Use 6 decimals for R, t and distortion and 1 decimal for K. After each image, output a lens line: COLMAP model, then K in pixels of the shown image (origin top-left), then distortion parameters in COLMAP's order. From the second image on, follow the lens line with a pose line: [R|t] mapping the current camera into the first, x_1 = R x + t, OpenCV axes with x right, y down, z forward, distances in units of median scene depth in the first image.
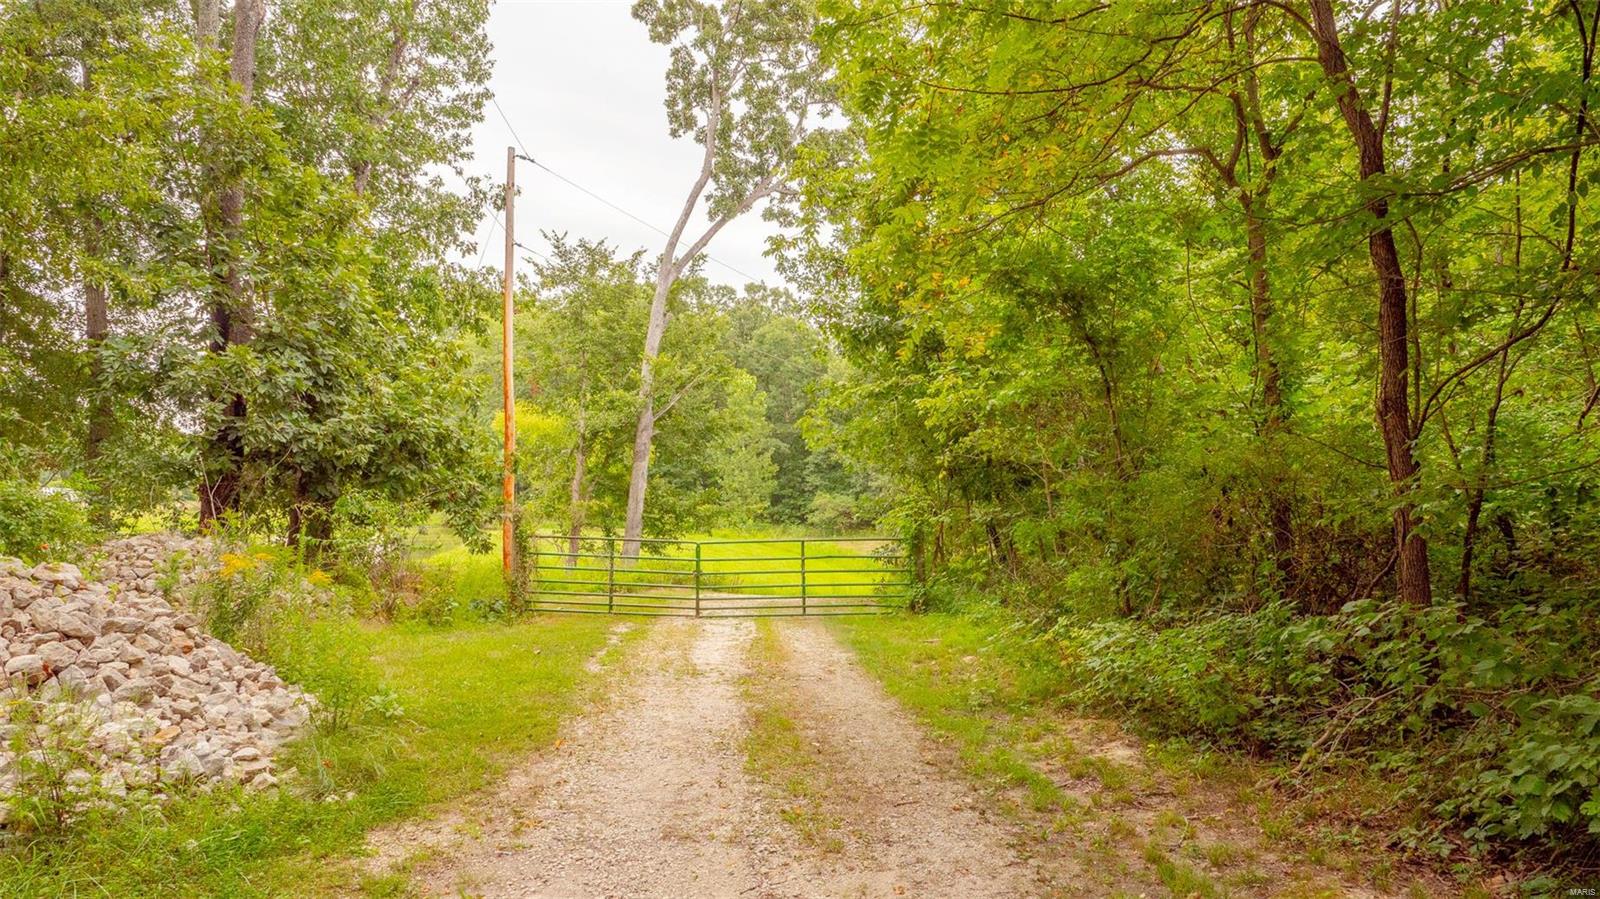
lens RADIAL K [[1218.0, 0, 800.3], [0, 1218.0, 450.0], [0, 0, 1]] dist [0.000521, 0.000568]
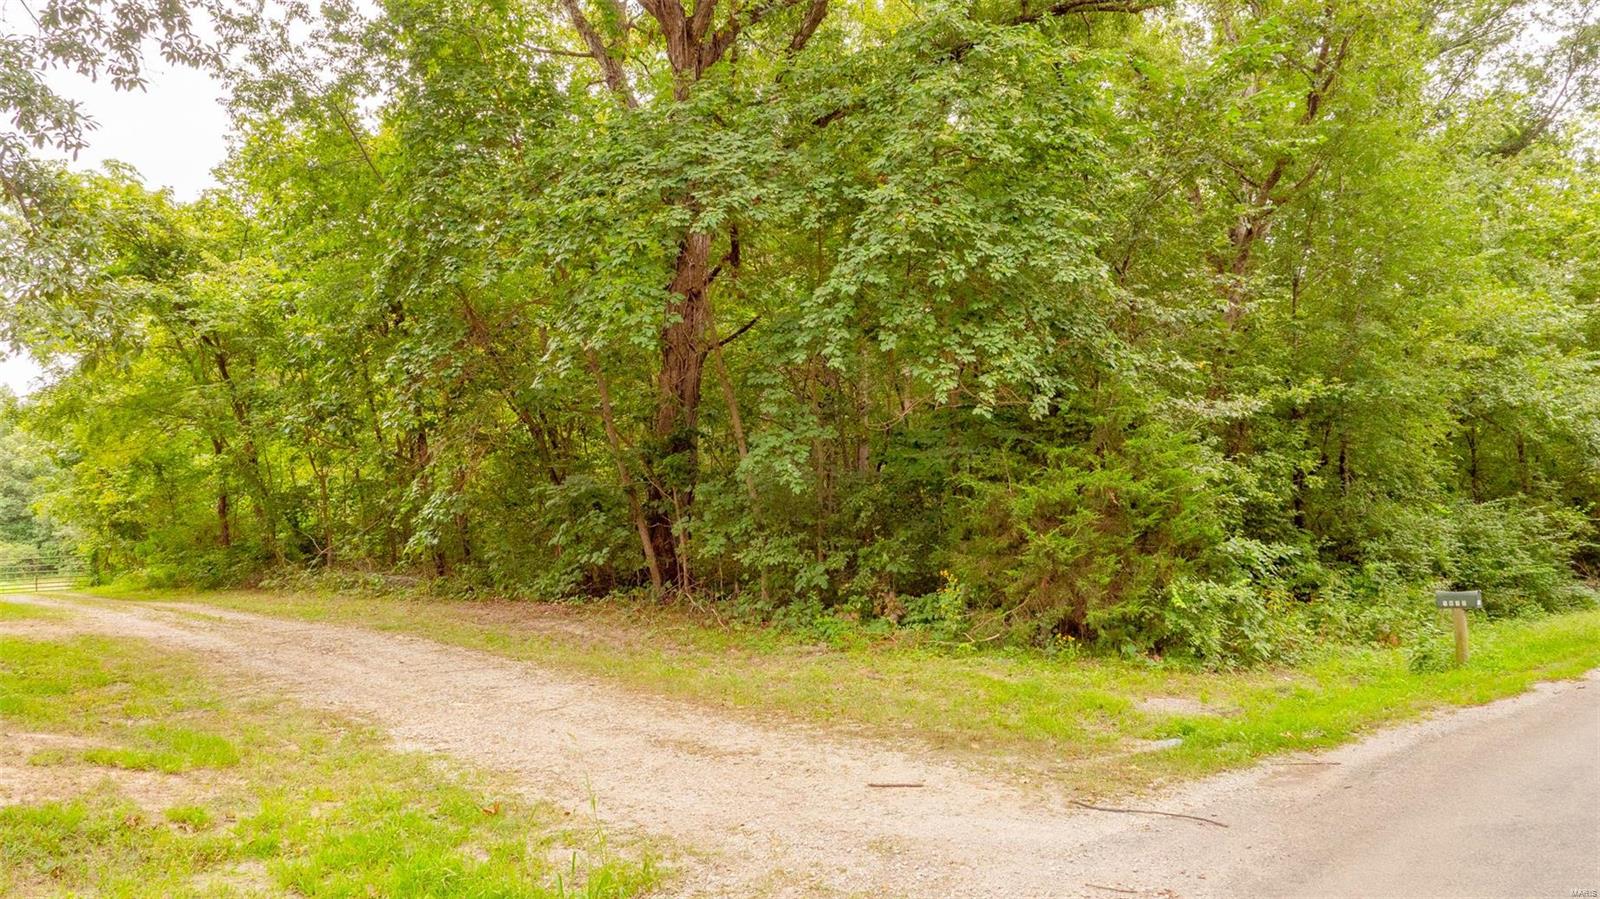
lens RADIAL K [[1218.0, 0, 800.6], [0, 1218.0, 453.7], [0, 0, 1]] dist [0.000521, 0.000568]
pose [[0.817147, 0.020604, 0.576061, -0.151409], [-0.000844, 0.999403, -0.034548, -0.043103], [-0.576429, 0.027745, 0.816676, -1.736092]]
